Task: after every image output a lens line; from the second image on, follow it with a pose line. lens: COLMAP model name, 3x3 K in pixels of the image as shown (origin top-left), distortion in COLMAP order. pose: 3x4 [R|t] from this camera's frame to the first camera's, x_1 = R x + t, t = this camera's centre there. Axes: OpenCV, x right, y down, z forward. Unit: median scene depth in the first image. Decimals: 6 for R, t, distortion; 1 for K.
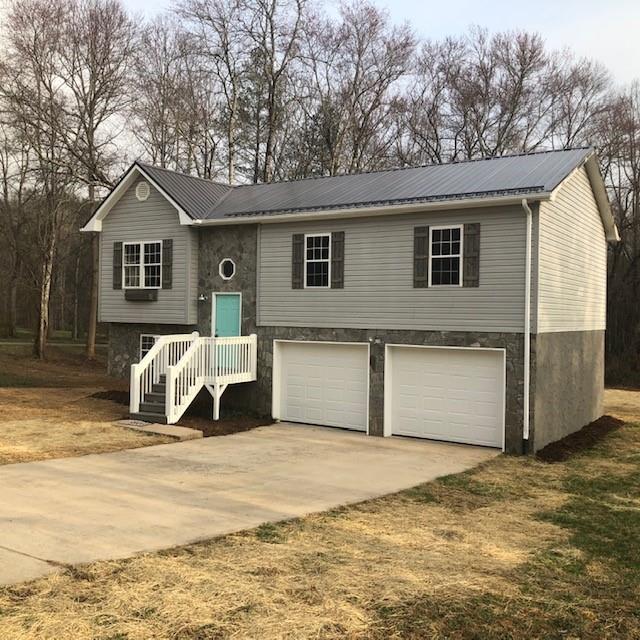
lens RADIAL K [[682.2, 0, 319.3], [0, 682.2, 309.3], [0, 0, 1]] dist [0.068450, -0.016579]
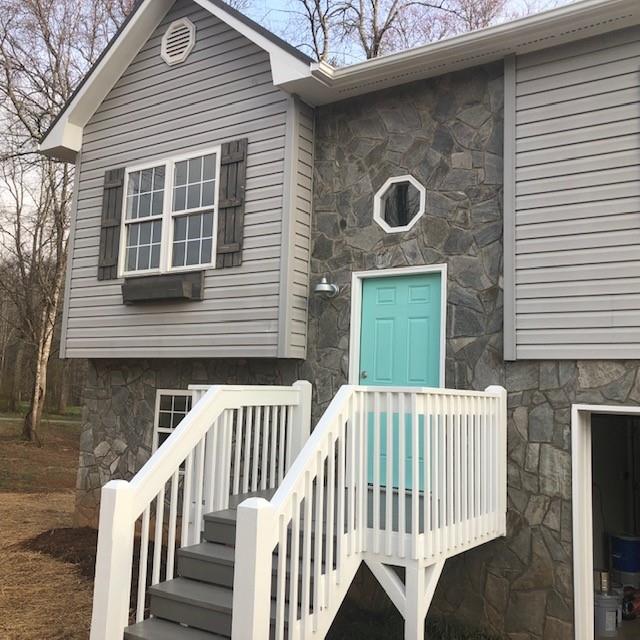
lens RADIAL K [[682.2, 0, 319.3], [0, 682.2, 309.3], [0, 0, 1]] dist [0.068450, -0.016579]
pose [[0.998699, 0.013389, -0.049204, -0.160618], [-0.019259, 0.992487, -0.120825, 0.040341], [0.047217, 0.121616, 0.991454, 0.659155]]
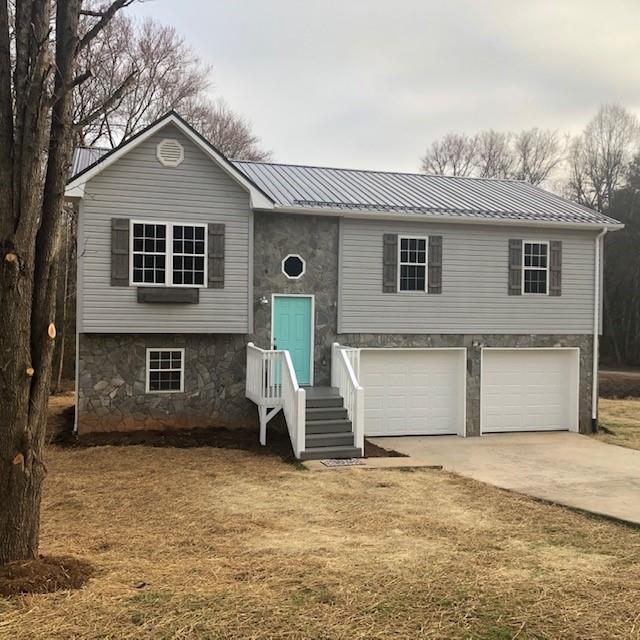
lens RADIAL K [[636.8, 0, 303.5], [0, 636.8, 320.8], [0, 0, 1]] dist [0.056502, -0.004747]
pose [[0.690712, -0.012431, 0.723023, -0.703965], [-0.004878, 0.999749, 0.021848, -0.009644], [-0.723113, -0.018618, 0.690479, 0.455433]]
